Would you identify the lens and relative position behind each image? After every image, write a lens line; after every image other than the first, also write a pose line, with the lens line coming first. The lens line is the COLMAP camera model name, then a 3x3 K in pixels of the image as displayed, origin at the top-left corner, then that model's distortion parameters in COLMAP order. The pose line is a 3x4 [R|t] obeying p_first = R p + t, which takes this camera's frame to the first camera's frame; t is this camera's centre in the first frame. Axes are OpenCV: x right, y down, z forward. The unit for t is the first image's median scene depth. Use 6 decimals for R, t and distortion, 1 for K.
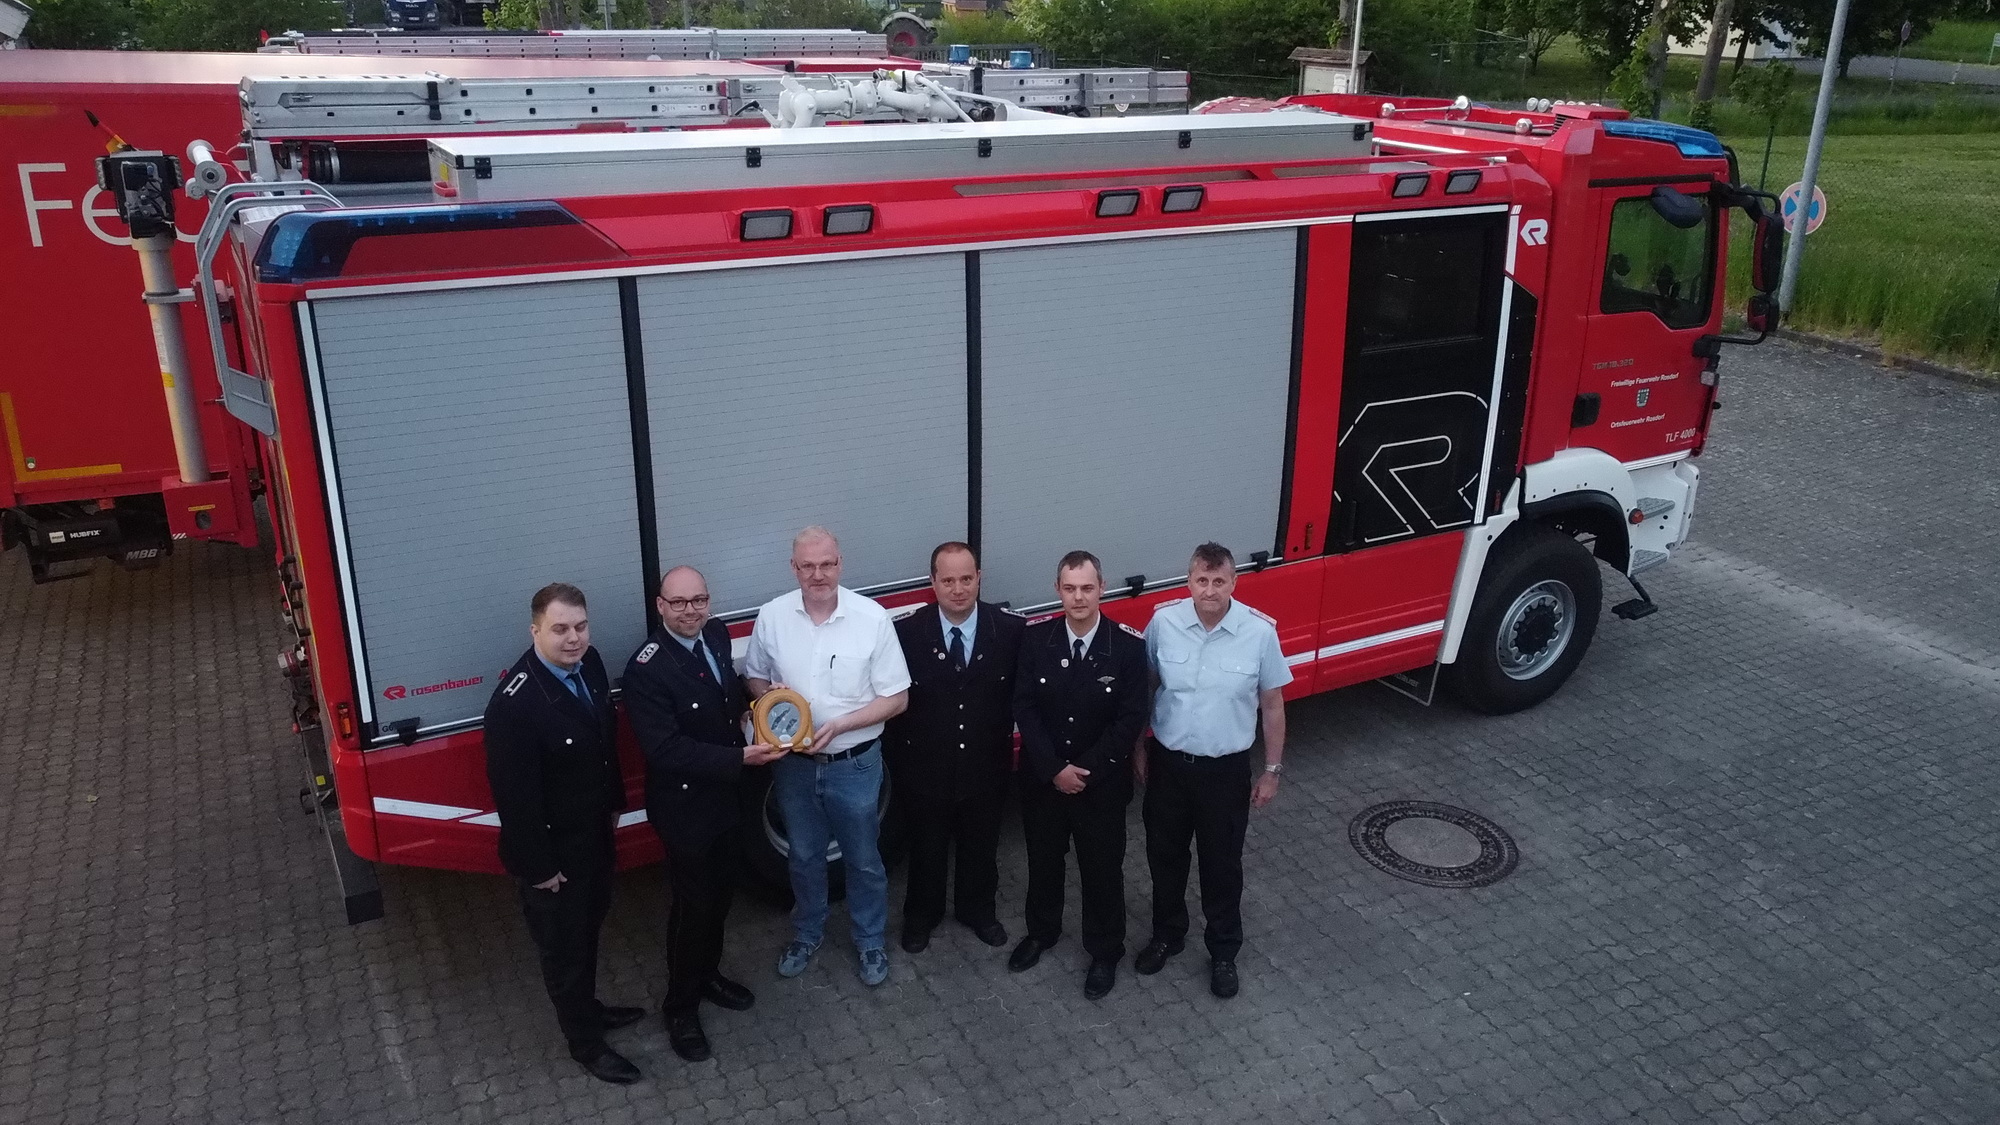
lens RADIAL K [[1594.7, 0, 1021.5], [0, 1594.7, 556.8], [0, 0, 1]] dist [0.001653, 0.004631]
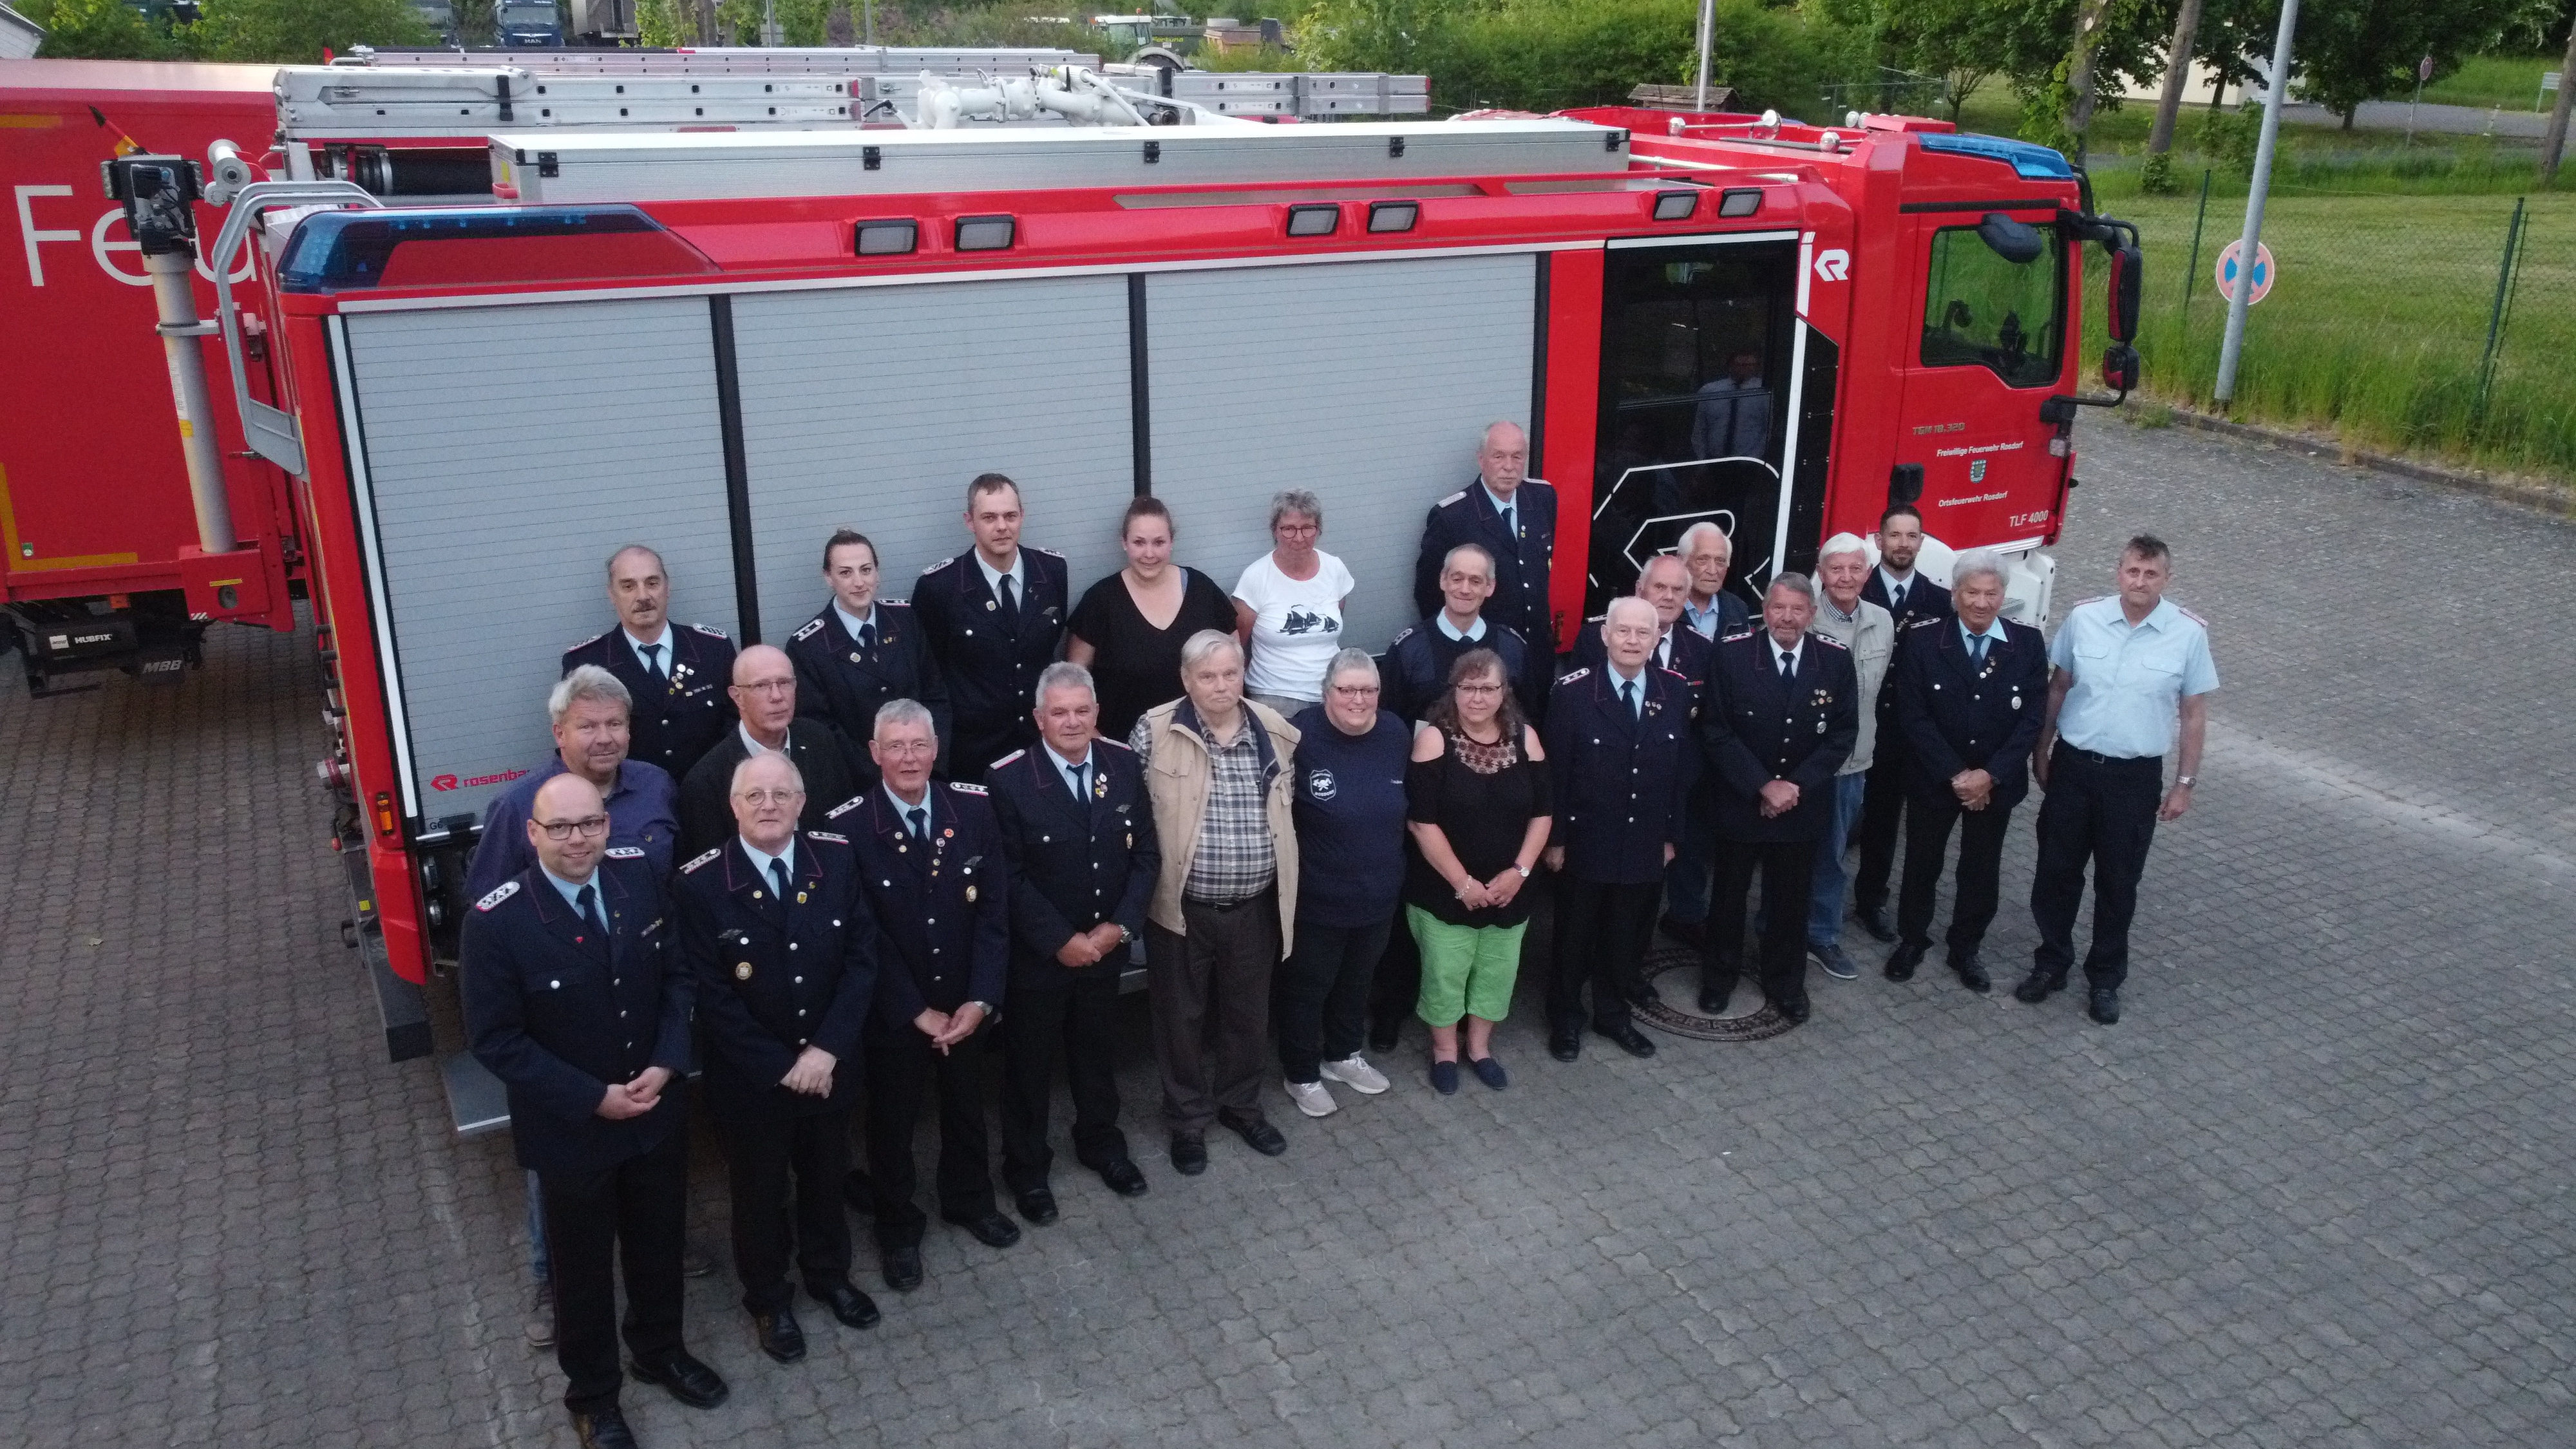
lens RADIAL K [[2052.2, 0, 1323.1], [0, 2052.2, 713.0], [0, 0, 1]] dist [0.008272, -0.003660]
pose [[0.999998, -0.001809, 0.000496, 0.057504], [0.001818, 0.999821, -0.018849, 0.053721], [-0.000462, 0.018850, 0.999822, -0.074134]]
